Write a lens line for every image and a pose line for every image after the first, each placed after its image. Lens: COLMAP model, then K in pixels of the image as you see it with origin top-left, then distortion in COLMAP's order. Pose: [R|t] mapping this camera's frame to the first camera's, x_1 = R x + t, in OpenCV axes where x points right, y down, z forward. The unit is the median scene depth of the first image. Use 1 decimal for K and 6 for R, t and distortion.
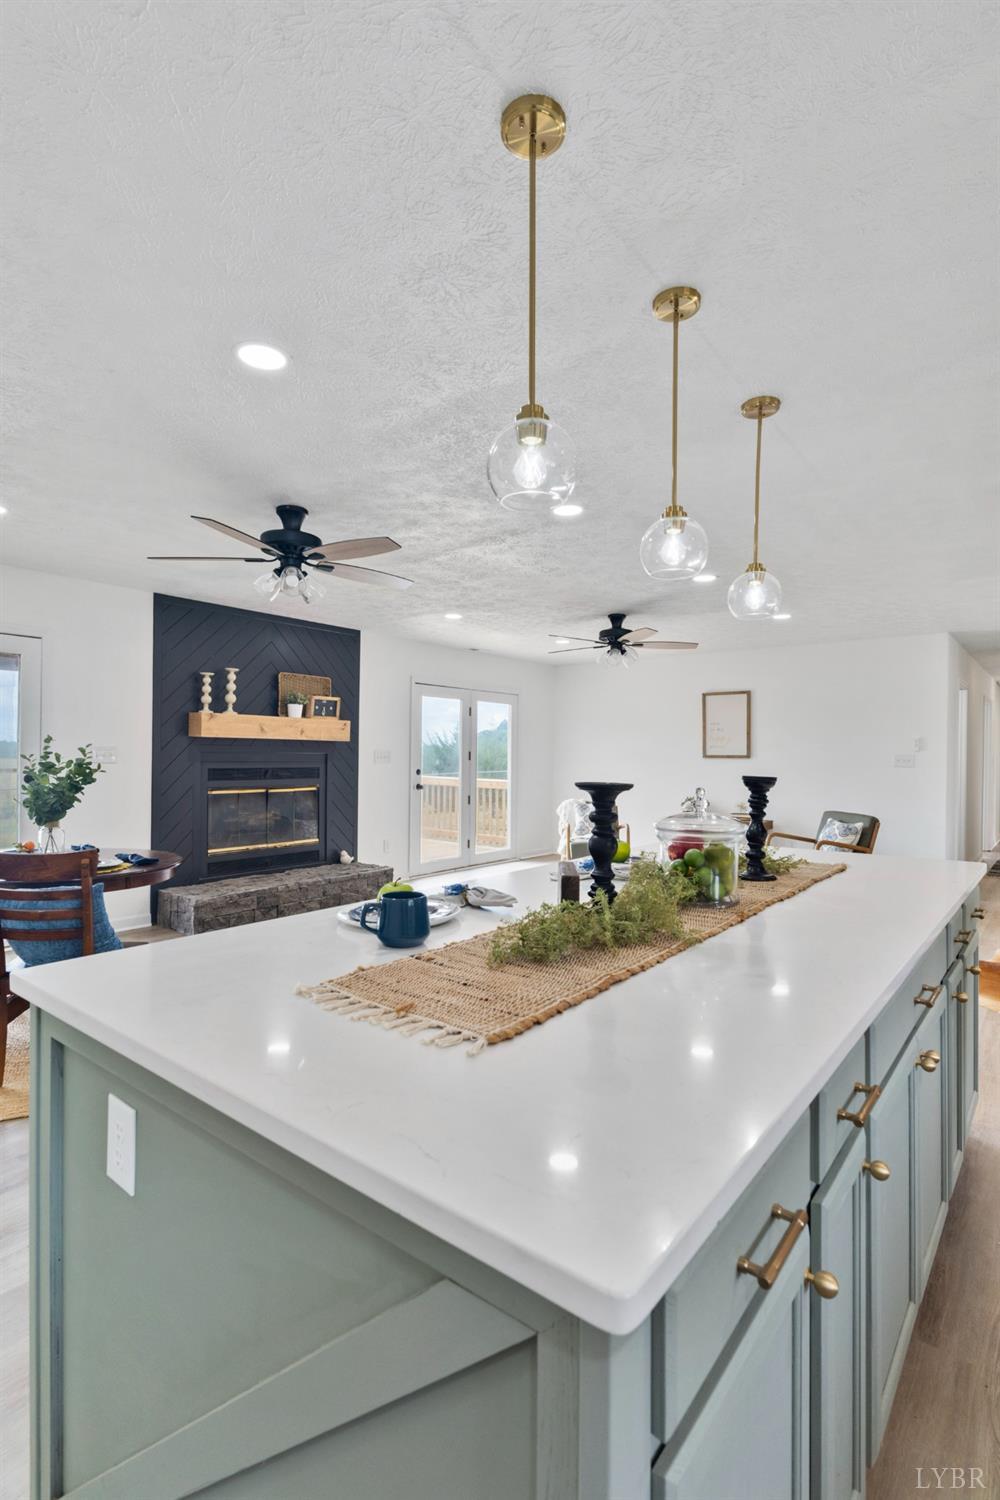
lens RADIAL K [[712.9, 0, 509.2], [0, 712.9, 753.3], [0, 0, 1]] dist [-0.000414, -0.000289]
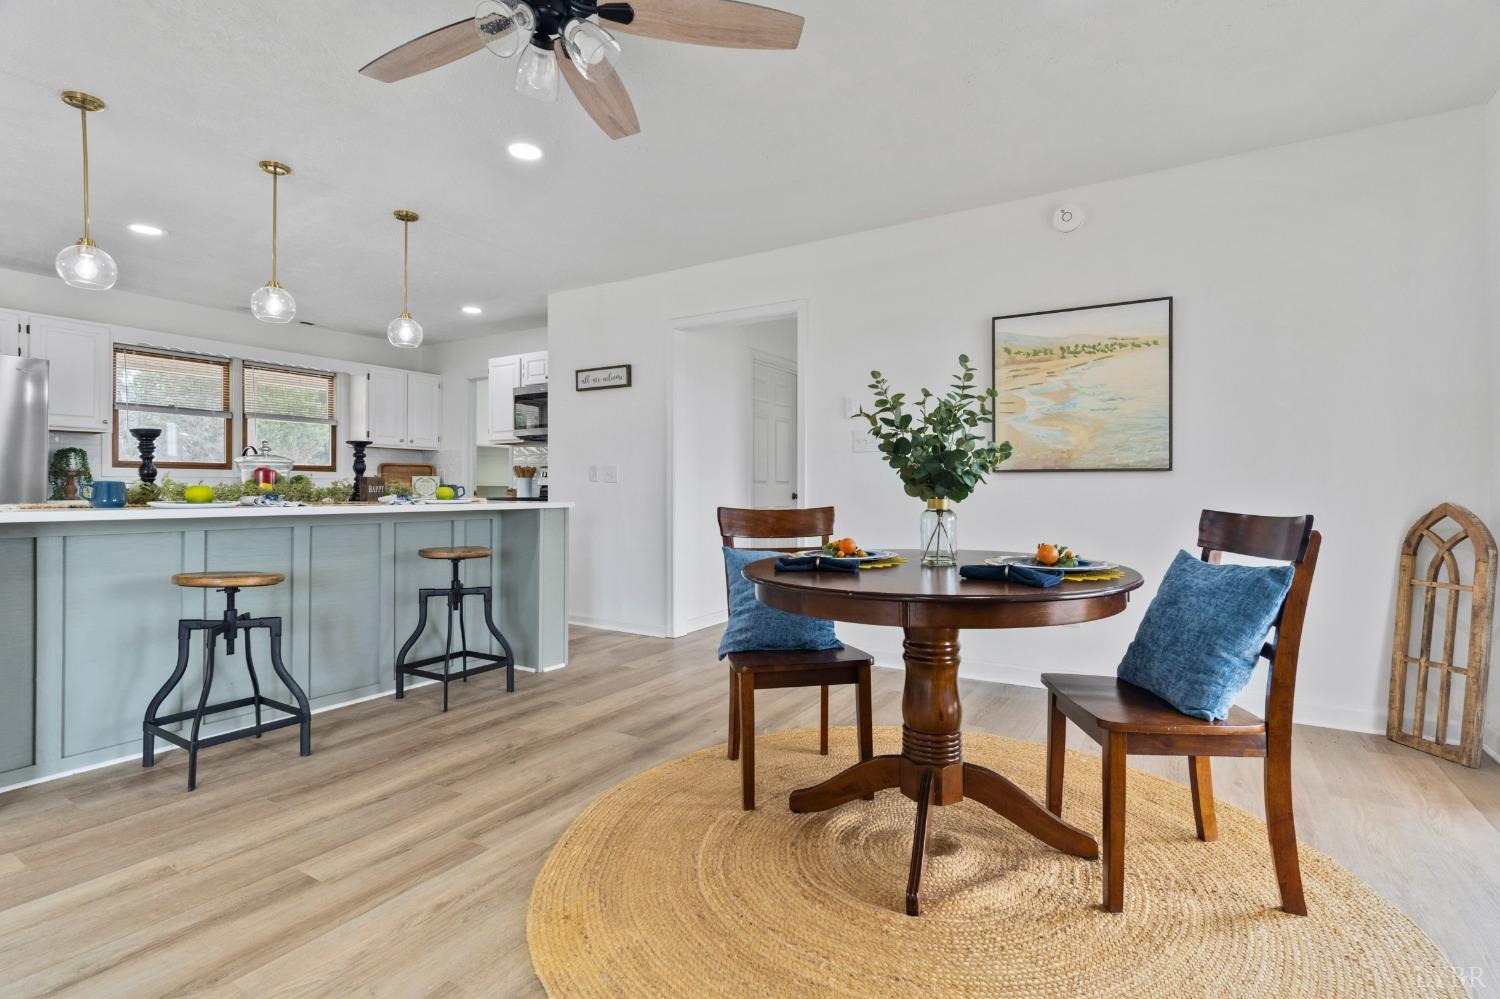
lens RADIAL K [[712.9, 0, 748.2], [0, 712.9, 487.1], [0, 0, 1]] dist [-0.000414, -0.000289]
pose [[-0.993679, -0.009295, -0.111872, -0.252108], [-0.008929, 0.999953, -0.003770, 0.053598], [0.111902, -0.002747, -0.993715, 0.967866]]
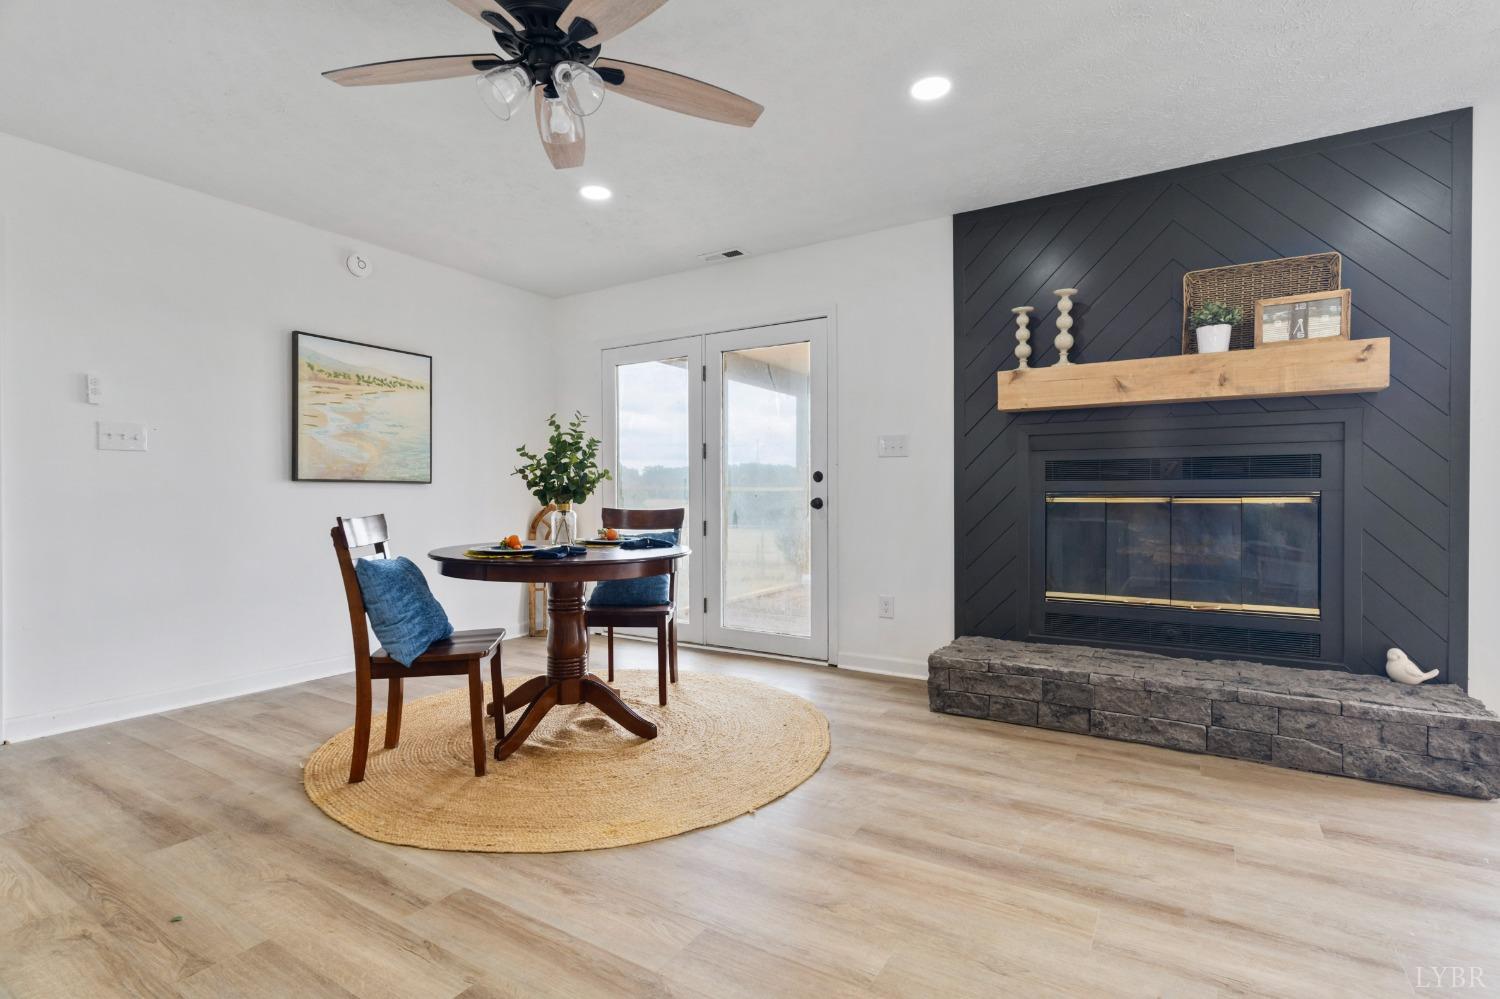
lens RADIAL K [[712.9, 0, 750.5], [0, 712.9, 500.5], [0, 0, 1]] dist [-0.000414, -0.000289]
pose [[0.106147, -0.004942, -0.994338, 0.177284], [0.004590, 0.999979, -0.004480, 0.059097], [0.994340, -0.004089, 0.106167, 0.693299]]
